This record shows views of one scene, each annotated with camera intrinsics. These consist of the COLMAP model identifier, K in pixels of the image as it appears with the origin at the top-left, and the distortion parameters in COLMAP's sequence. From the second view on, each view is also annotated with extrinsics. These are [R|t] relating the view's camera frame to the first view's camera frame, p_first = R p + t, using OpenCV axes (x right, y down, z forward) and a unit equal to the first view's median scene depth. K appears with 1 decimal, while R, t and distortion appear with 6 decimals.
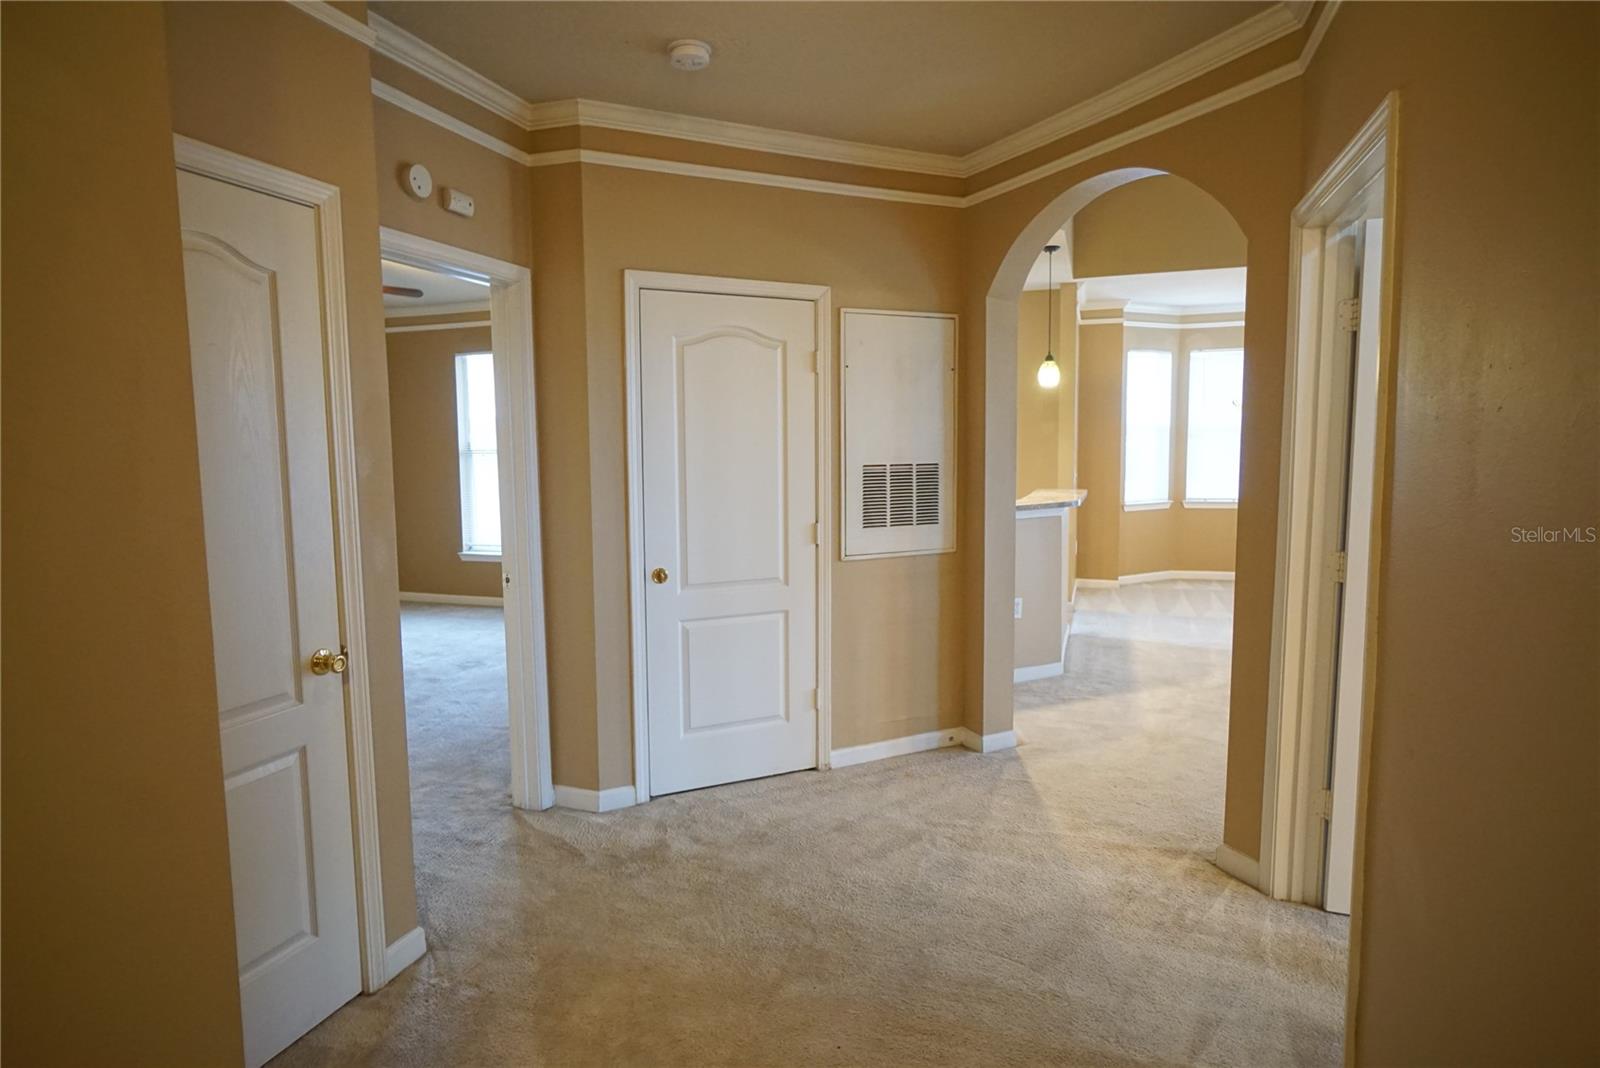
lens RADIAL K [[895.9, 0, 800.3], [0, 895.9, 539.0], [0, 0, 1]] dist [-0.019118, -0.000750]
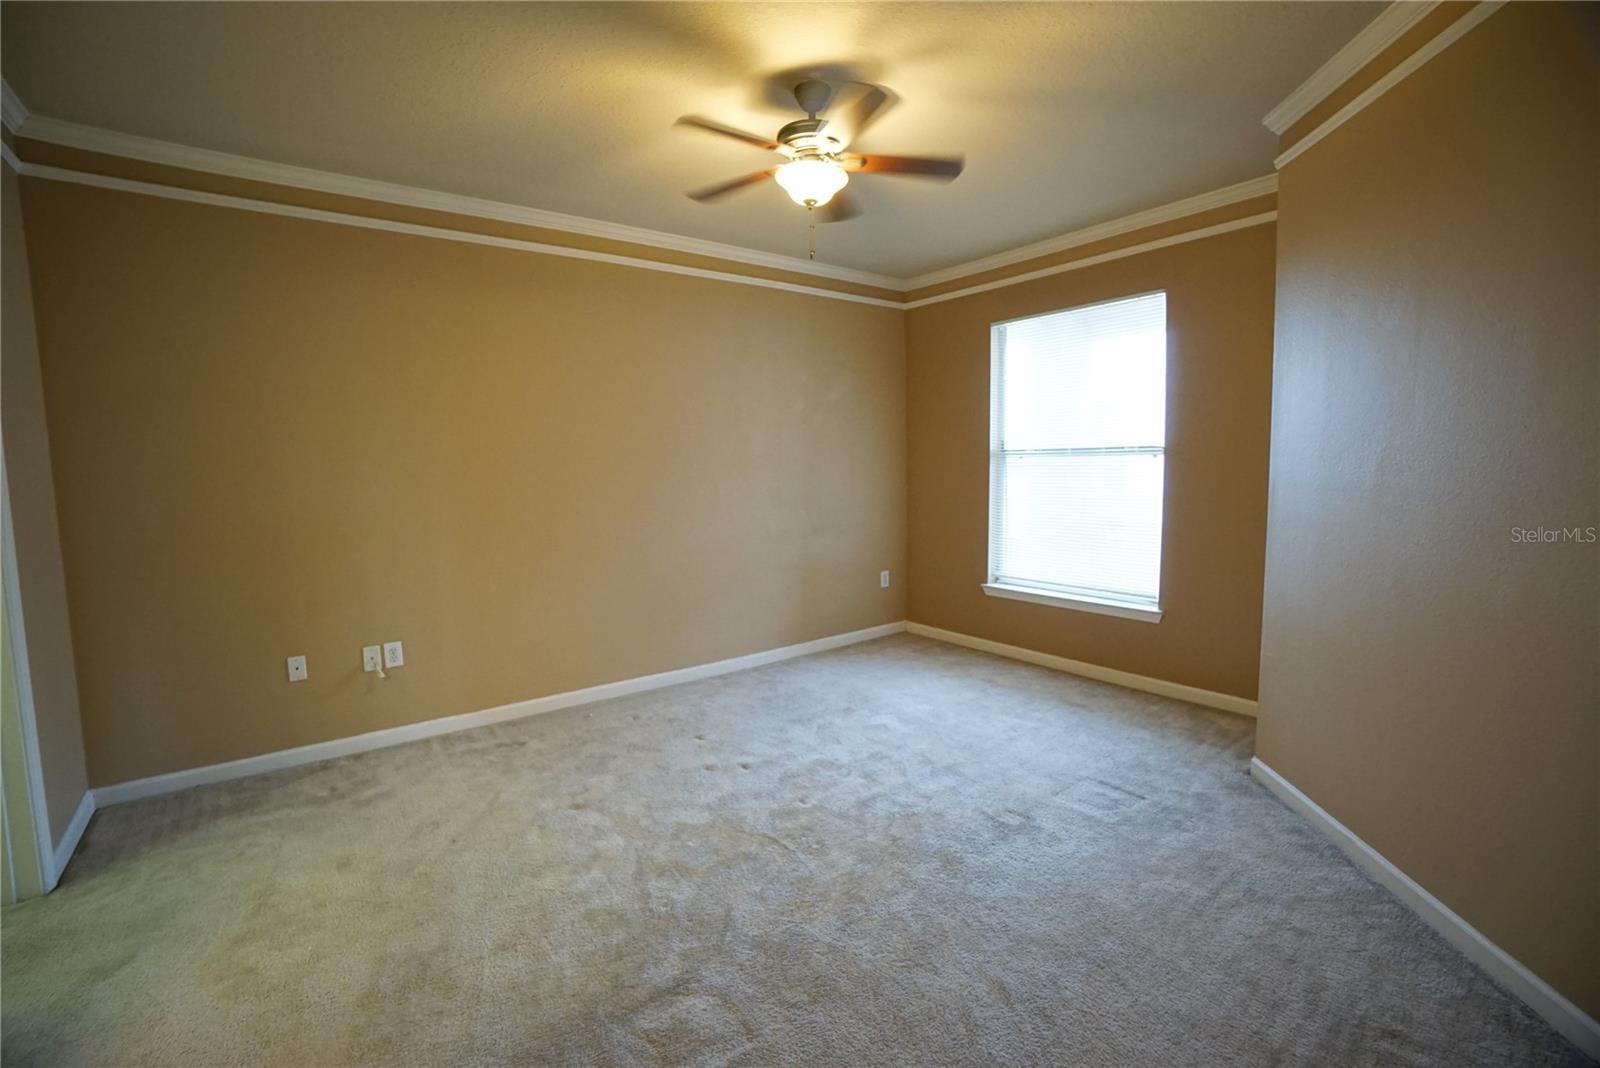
lens RADIAL K [[708.6, 0, 796.9], [0, 708.6, 528.8], [0, 0, 1]] dist [-0.040091, 0.009353]
pose [[0.833447, 0.051986, -0.550148, -0.184512], [-0.047636, 0.998618, 0.022198, -0.038412], [0.550542, 0.007706, 0.834772, 0.407651]]
